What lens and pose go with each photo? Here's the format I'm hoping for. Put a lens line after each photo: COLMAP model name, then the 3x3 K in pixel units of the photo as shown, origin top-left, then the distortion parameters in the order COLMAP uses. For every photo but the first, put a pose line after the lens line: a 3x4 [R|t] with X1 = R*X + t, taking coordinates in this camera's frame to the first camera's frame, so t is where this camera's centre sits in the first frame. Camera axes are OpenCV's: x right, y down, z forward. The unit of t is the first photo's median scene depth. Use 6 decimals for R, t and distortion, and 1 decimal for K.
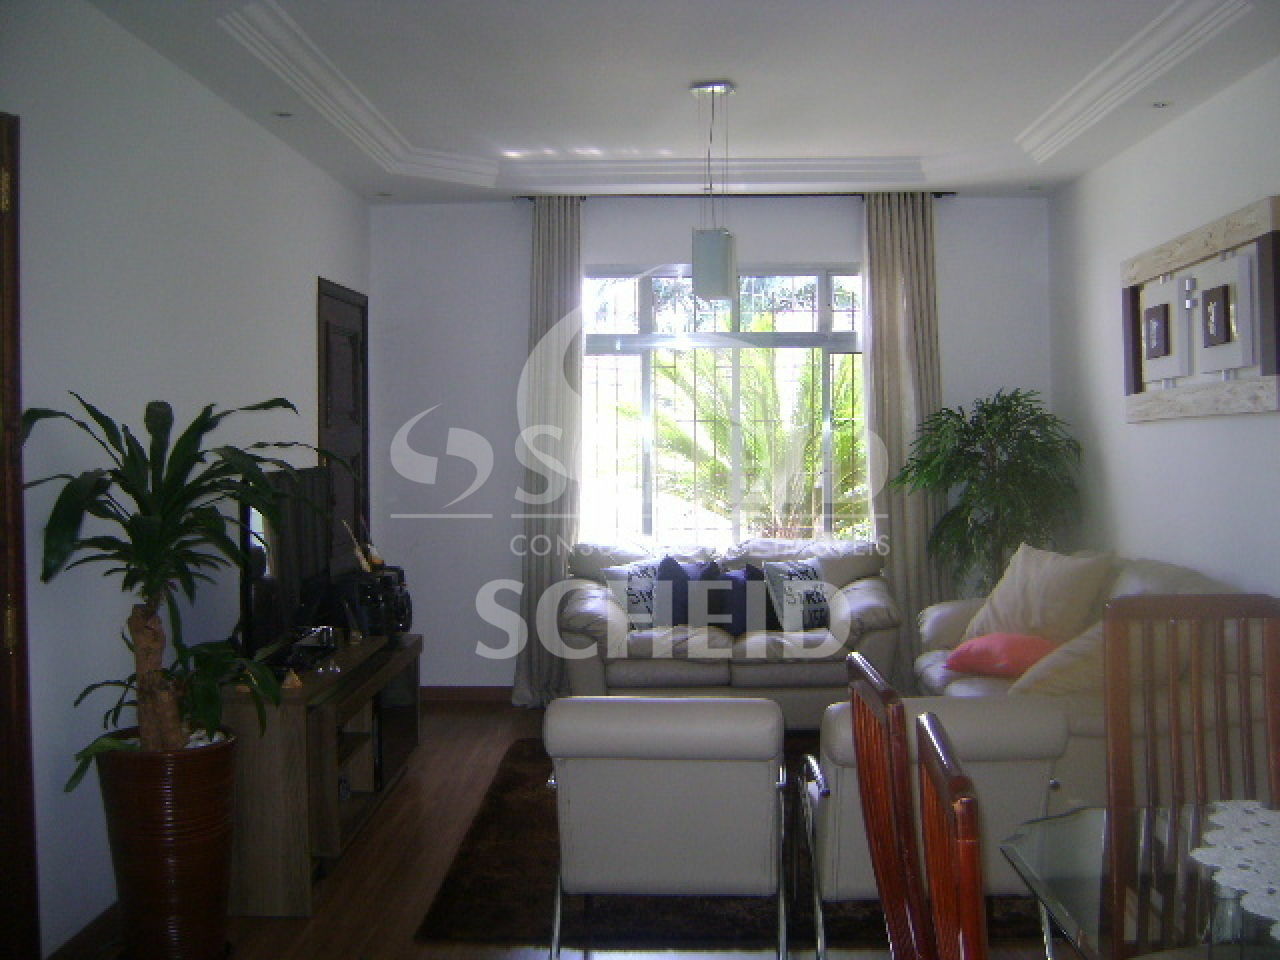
lens RADIAL K [[1349.5, 0, 640.0], [0, 1349.5, 480.0], [0, 0, 1]] dist [-0.144127, 0.027399]
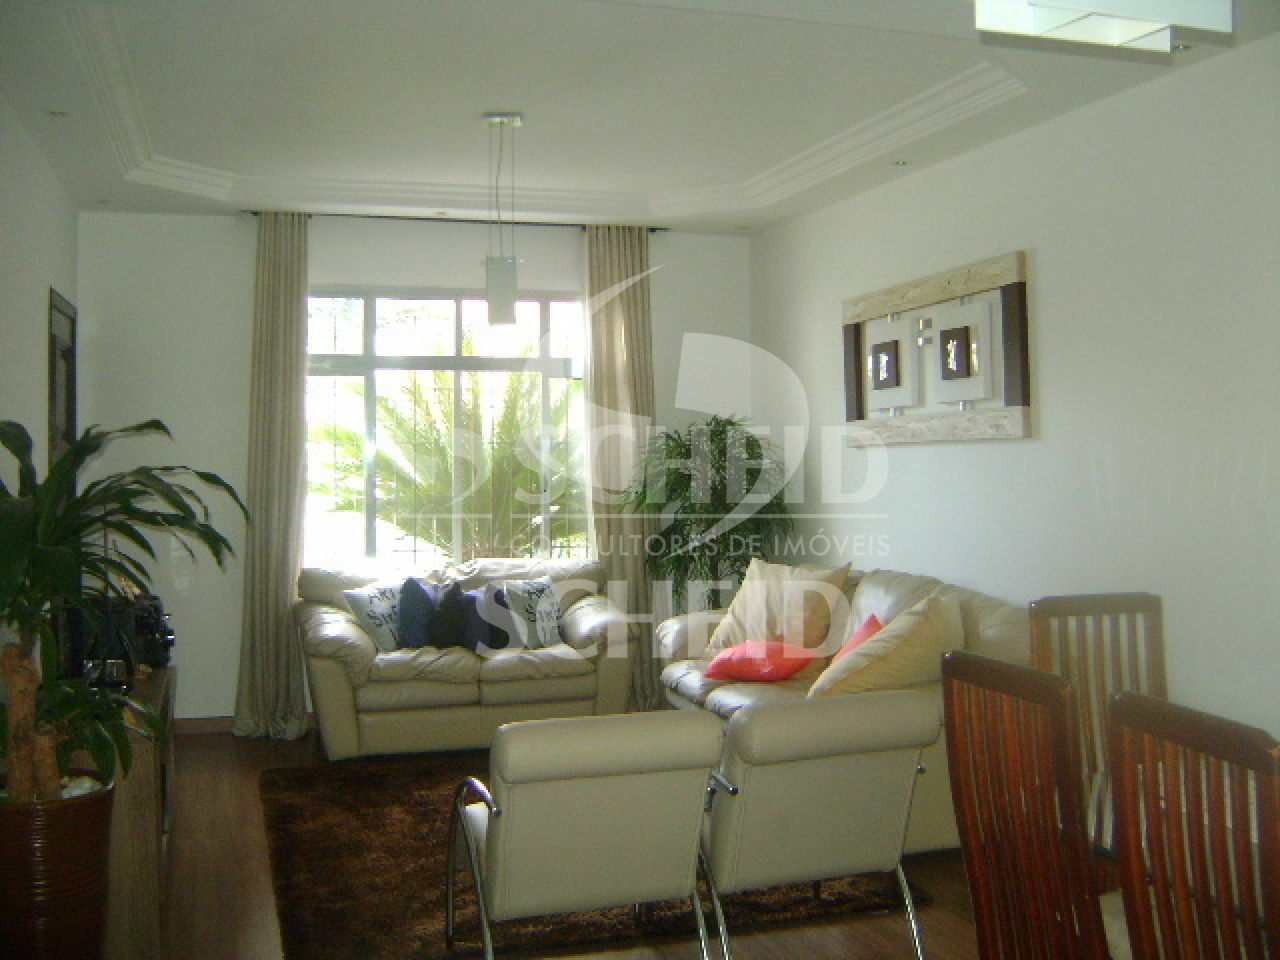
lens RADIAL K [[1349.5, 0, 640.0], [0, 1349.5, 480.0], [0, 0, 1]] dist [-0.144127, 0.027399]
pose [[0.943089, -0.002930, 0.332528, -0.168124], [0.007783, 0.999882, -0.013261, -0.001937], [-0.332450, 0.015094, 0.943000, 0.001855]]
